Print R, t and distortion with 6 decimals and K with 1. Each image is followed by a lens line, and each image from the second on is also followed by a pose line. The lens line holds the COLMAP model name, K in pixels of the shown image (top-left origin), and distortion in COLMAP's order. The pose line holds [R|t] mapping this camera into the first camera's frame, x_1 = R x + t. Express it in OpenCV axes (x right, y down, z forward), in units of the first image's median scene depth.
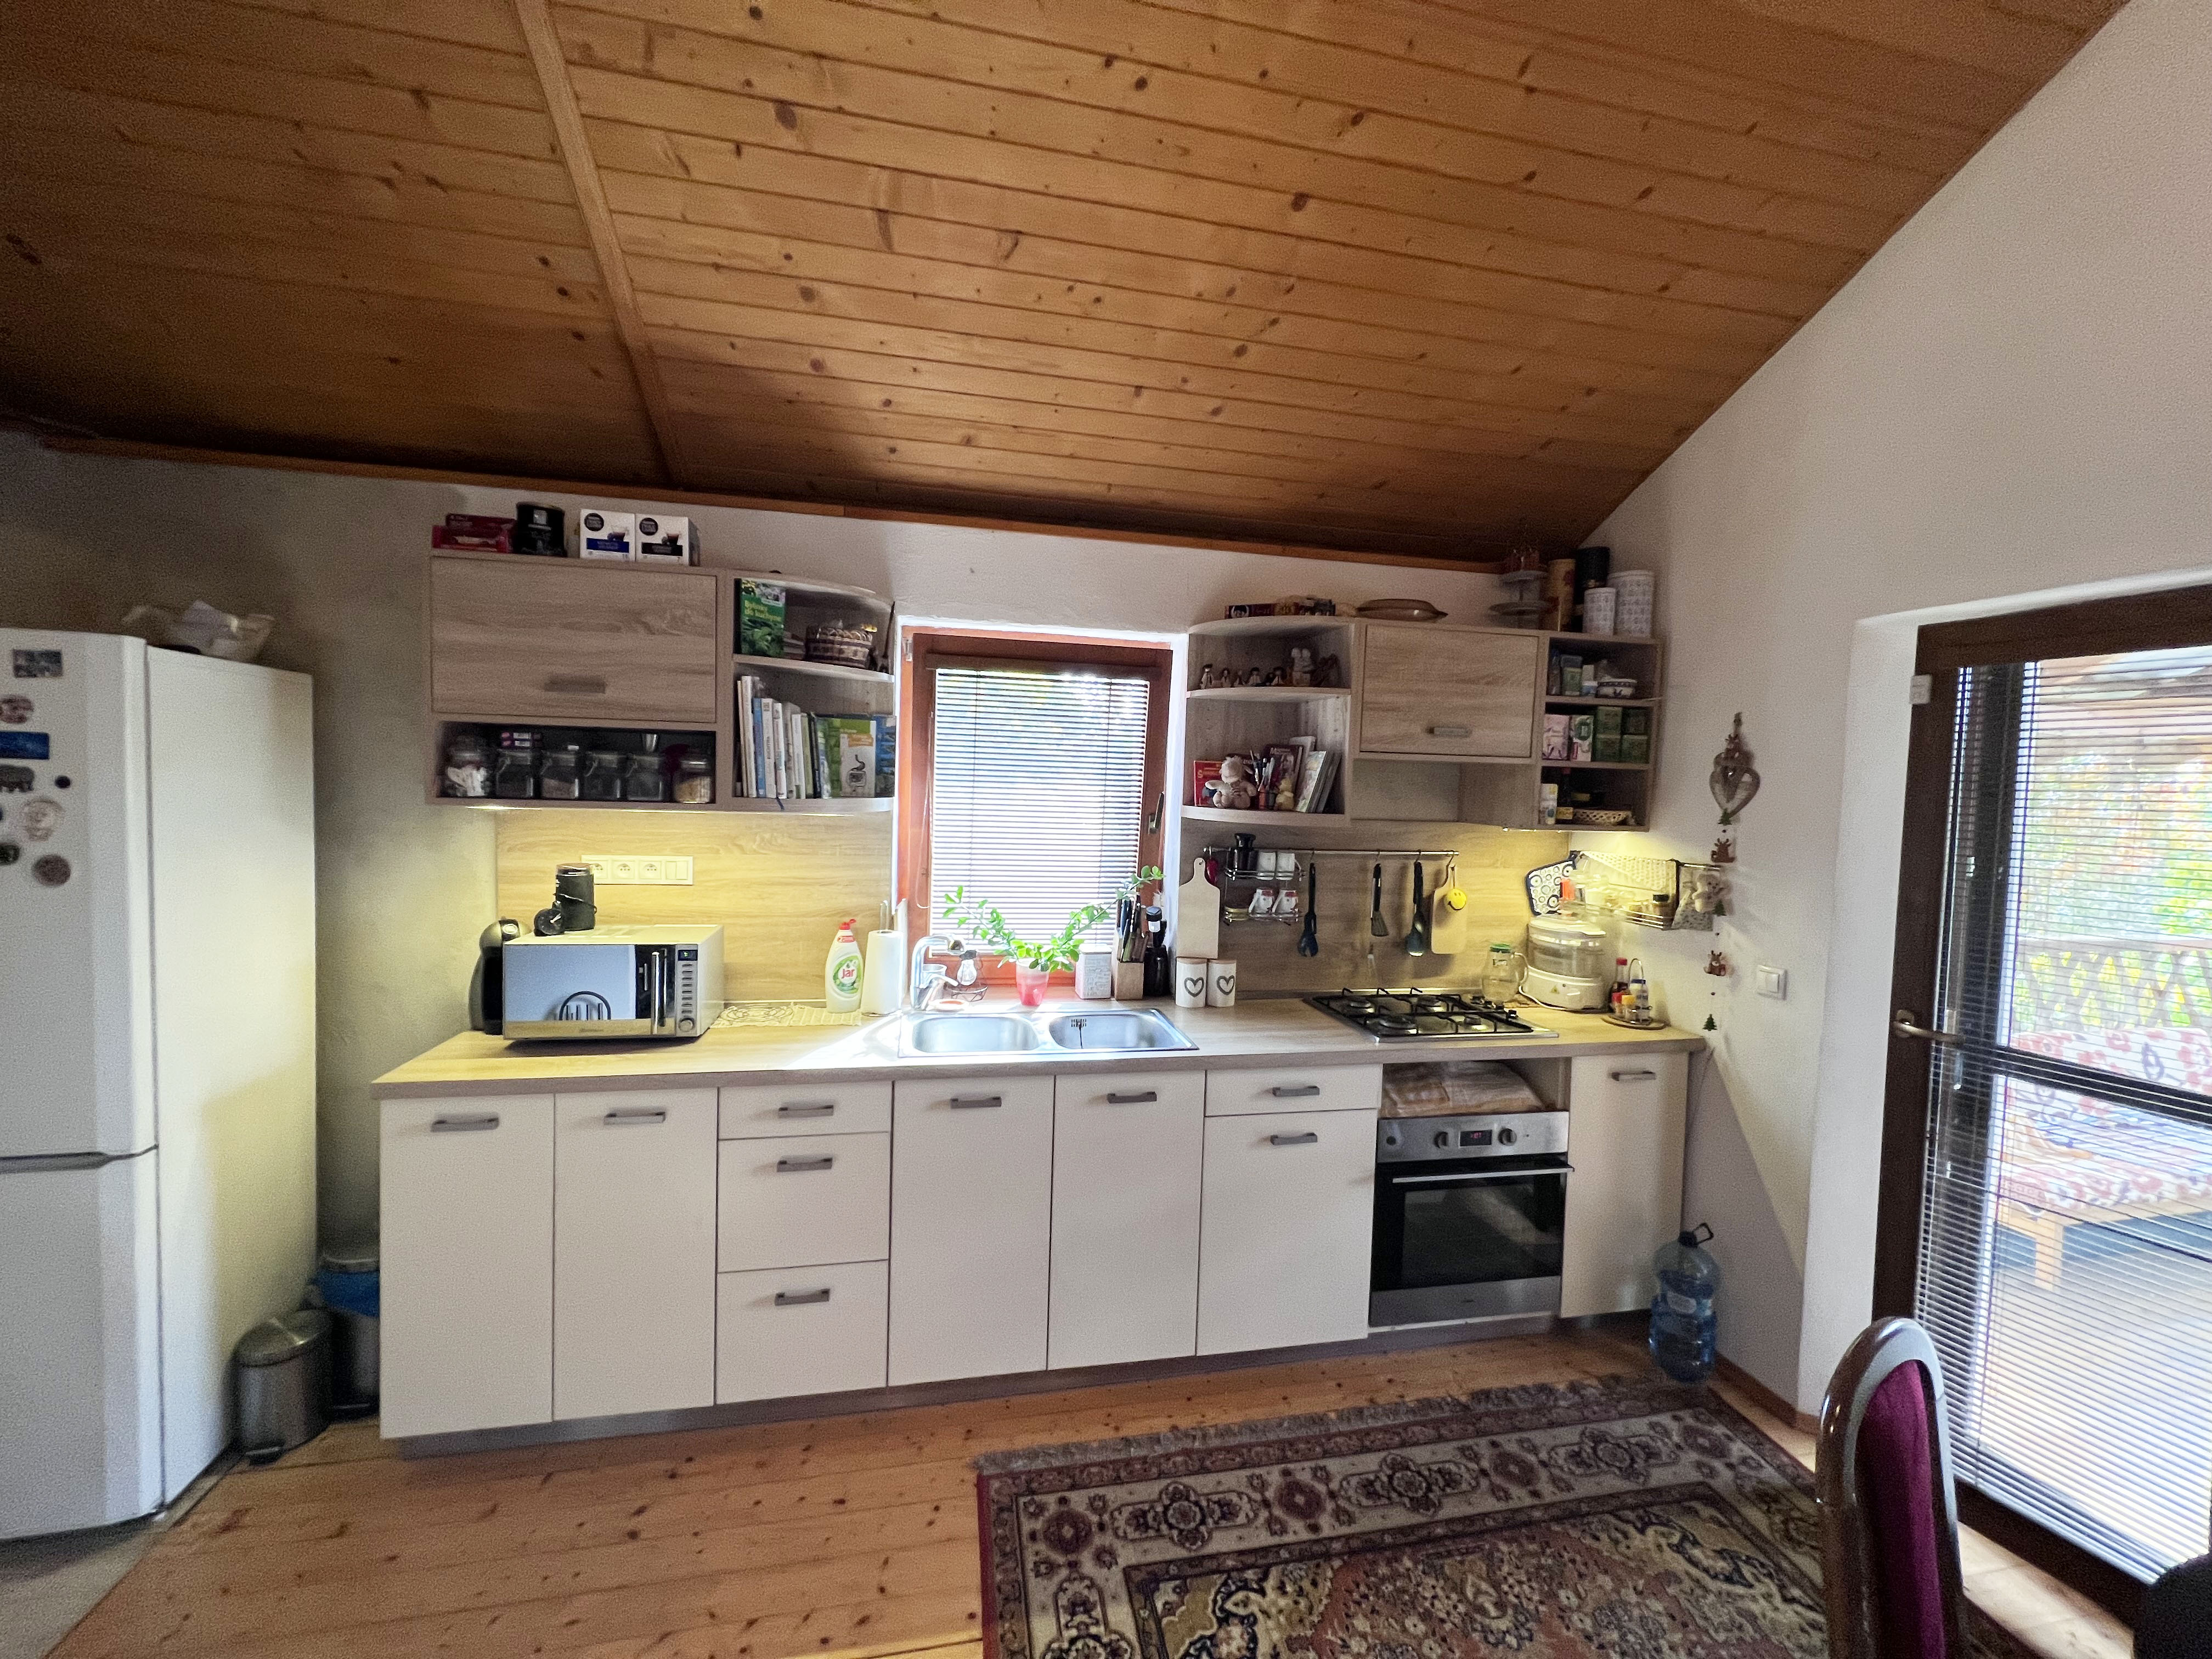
lens RADIAL K [[887.7, 0, 1106.0], [0, 887.7, 829.5], [0, 0, 1]] dist [-0.002008, 0.000473]
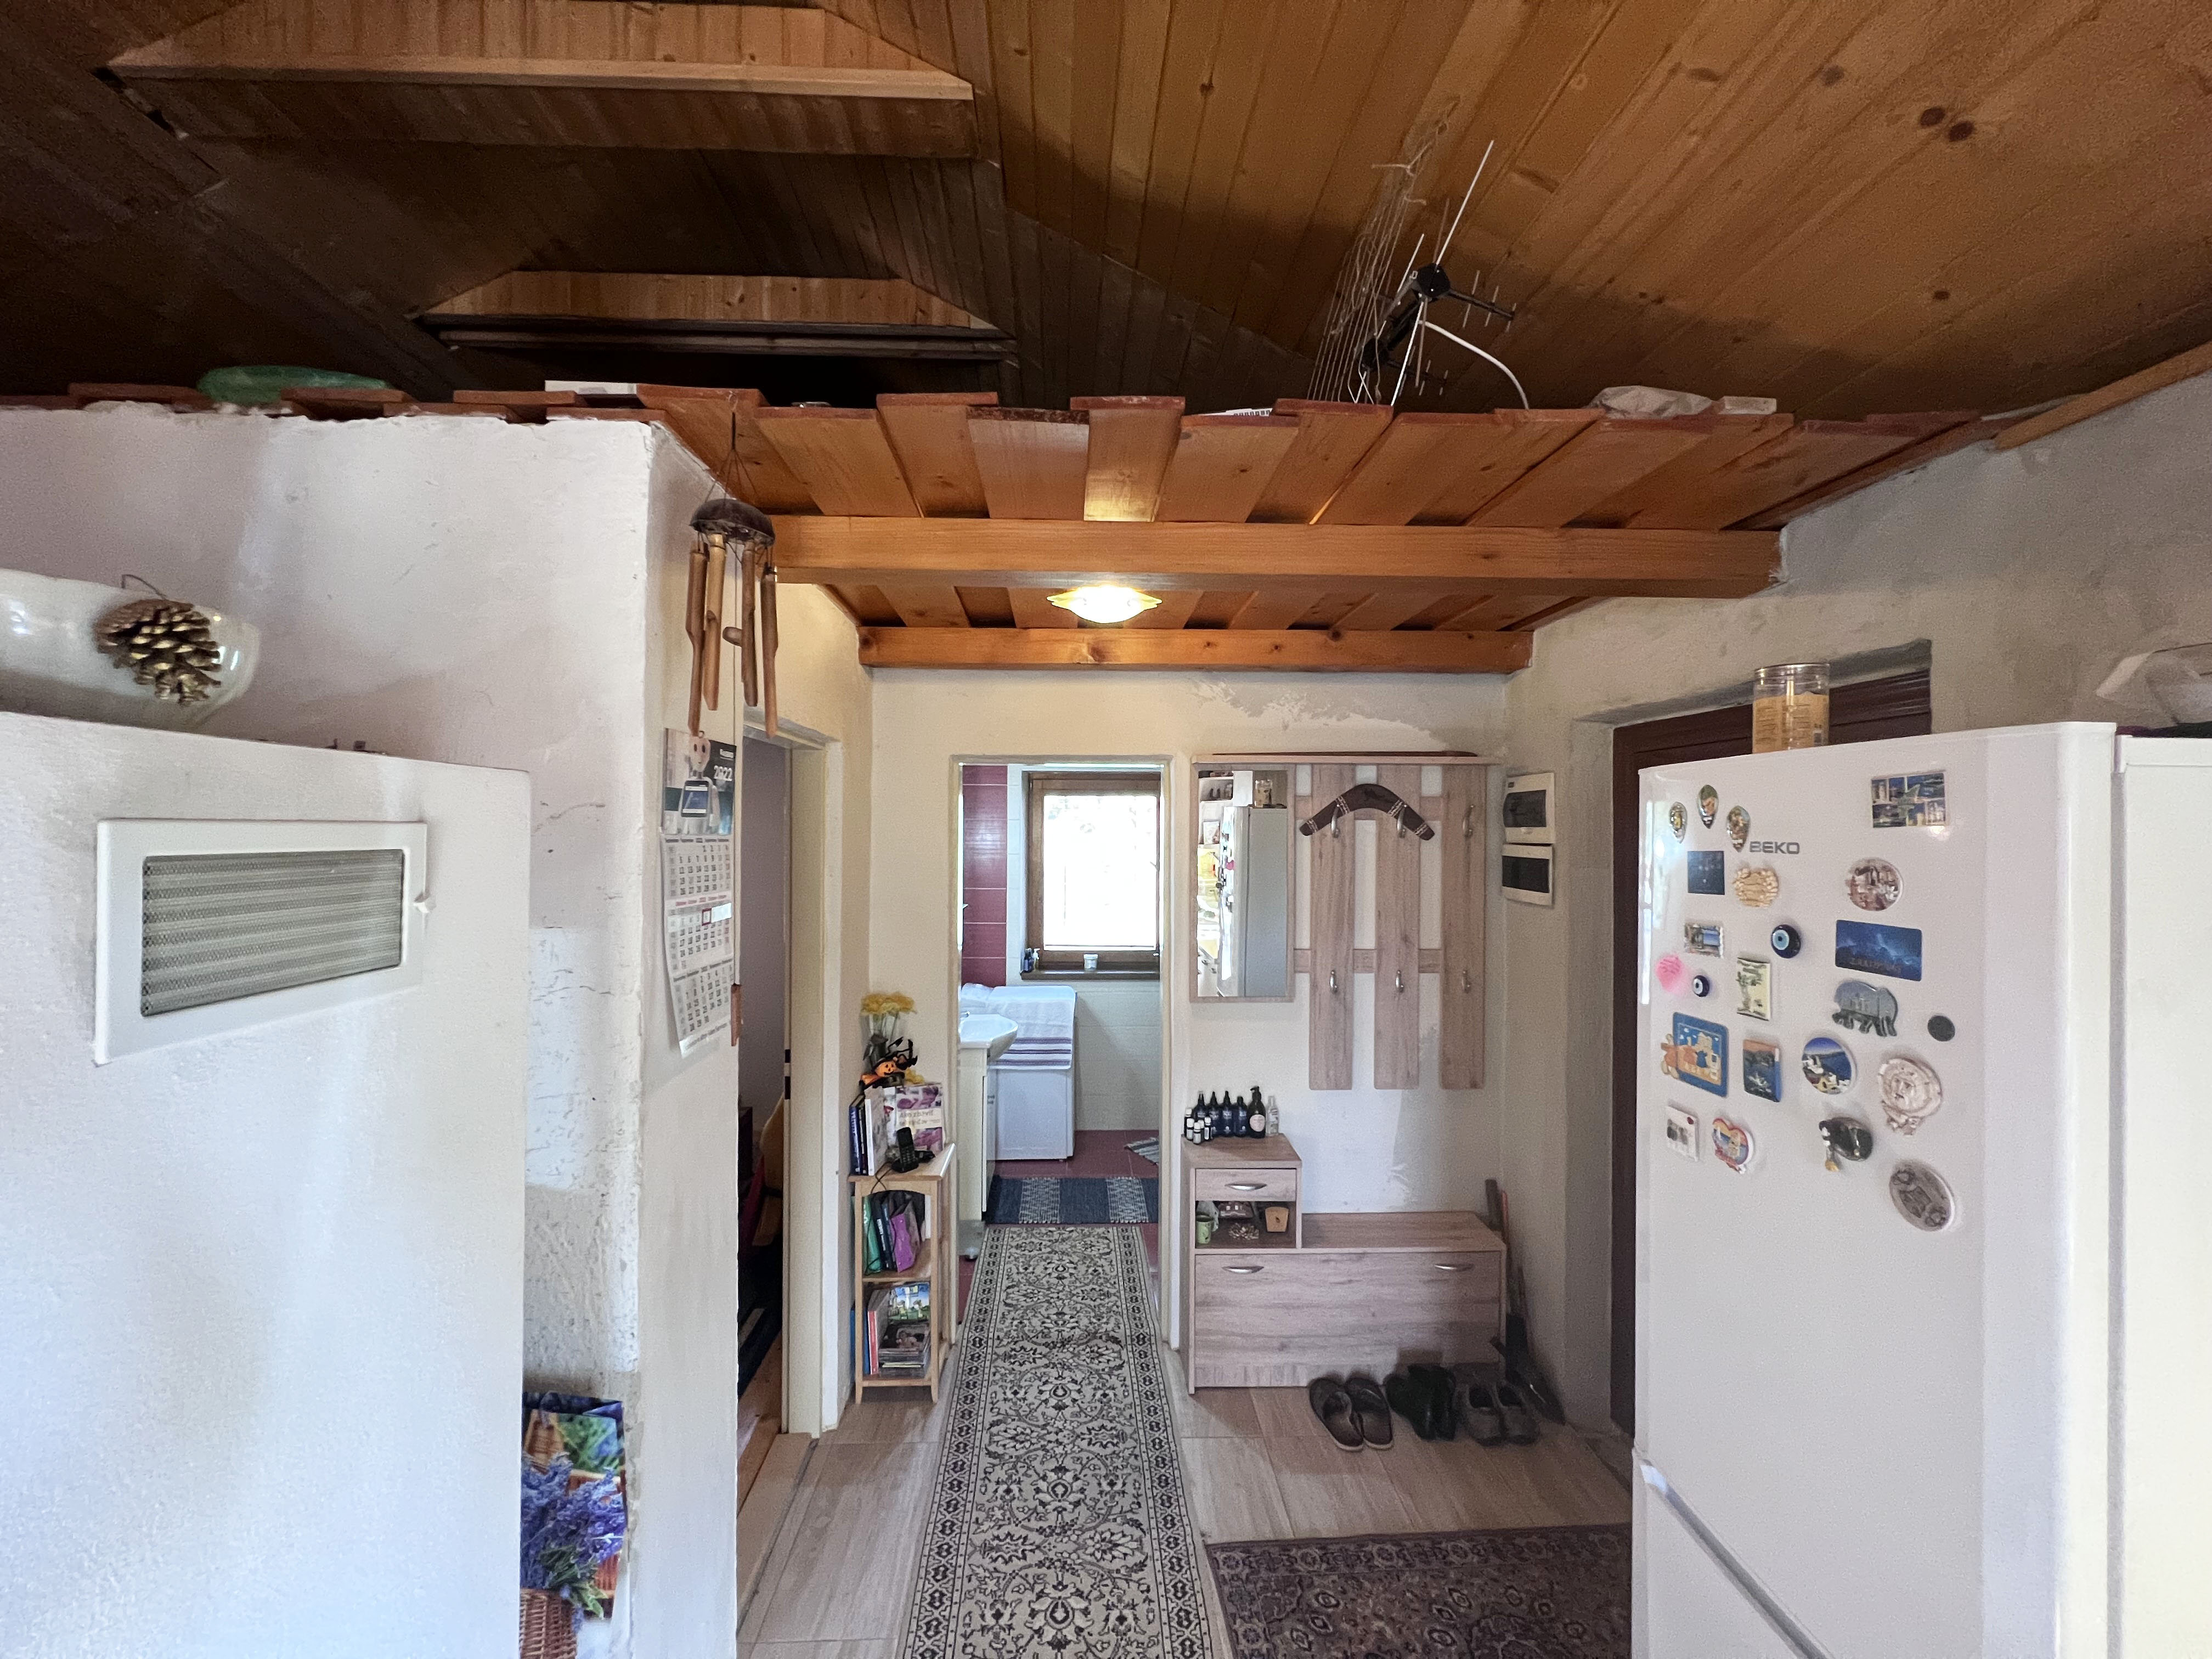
lens RADIAL K [[883.9, 0, 1100.1], [0, 883.9, 826.5], [0, 0, 1]] dist [-0.000689, -0.000071]
pose [[-0.156751, -0.040661, -0.986801, -0.469368], [-0.061193, 0.997632, -0.031387, -0.096805], [0.985741, 0.055465, -0.158868, 0.470357]]
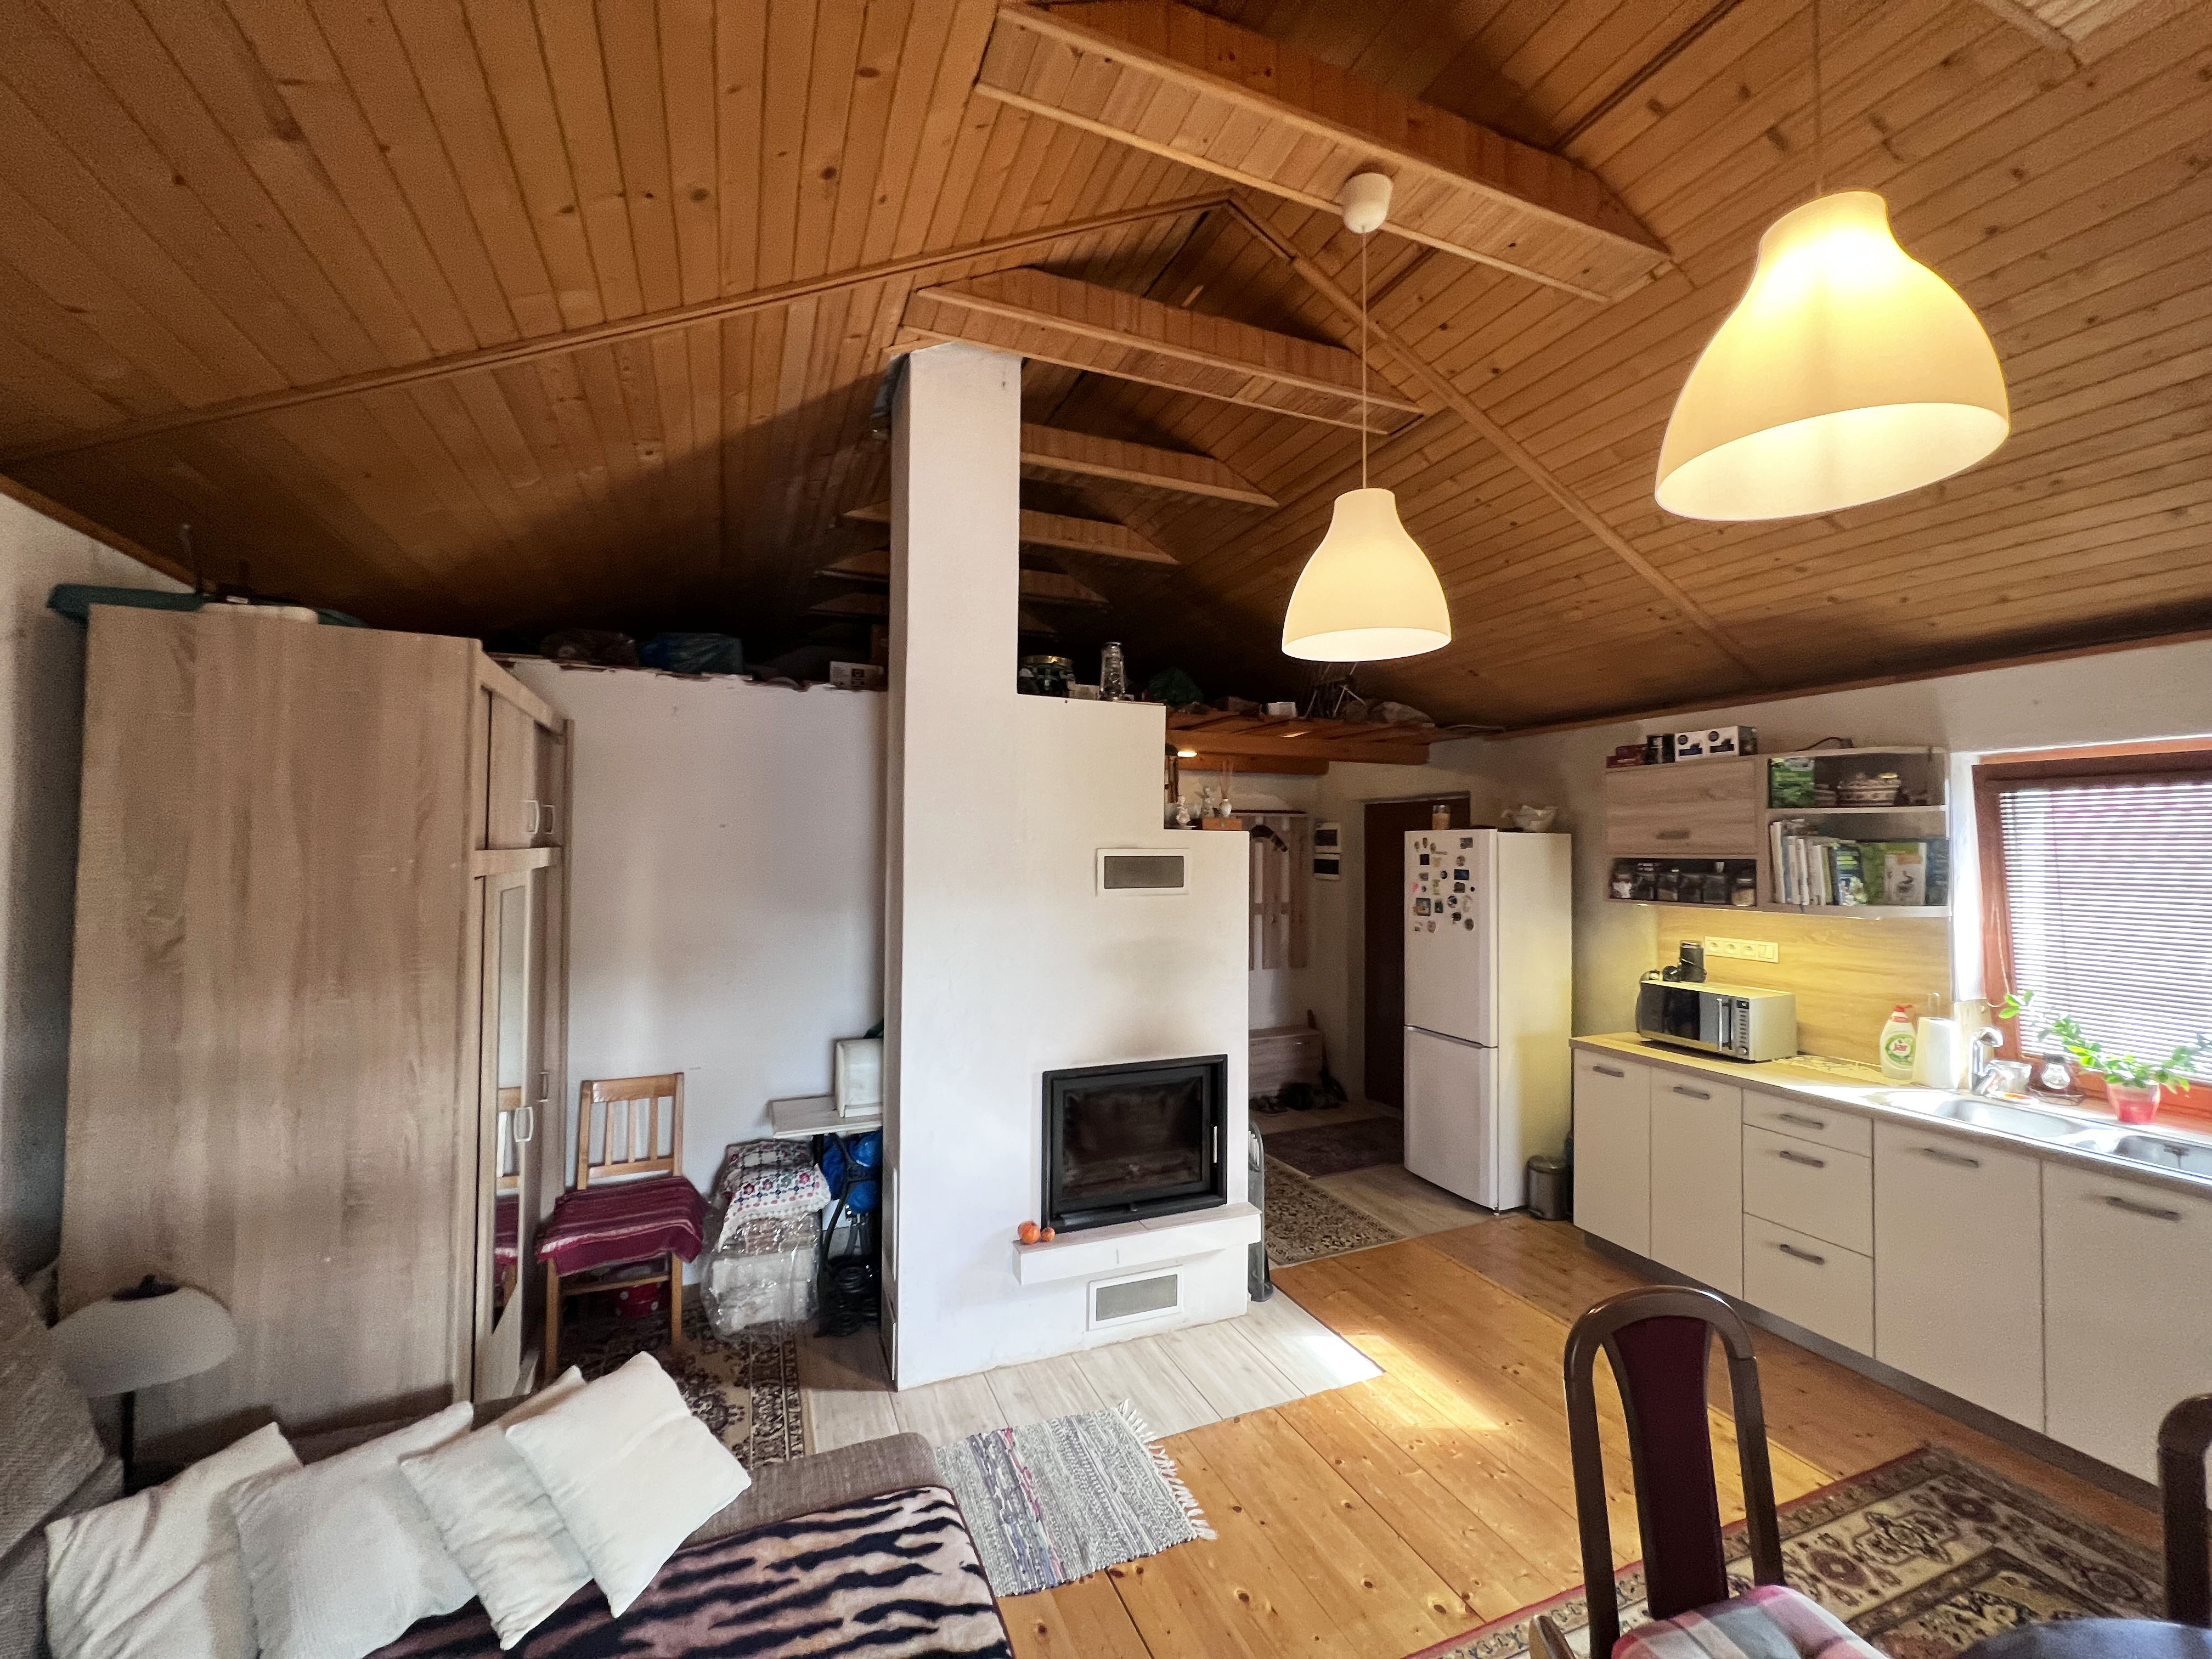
lens RADIAL K [[883.9, 0, 1100.1], [0, 883.9, 826.5], [0, 0, 1]] dist [-0.000689, -0.000071]
pose [[0.198373, -0.054680, -0.978600, 0.843023], [-0.049805, 0.996590, -0.065782, -0.010426], [0.978860, 0.061789, 0.194974, -0.417531]]
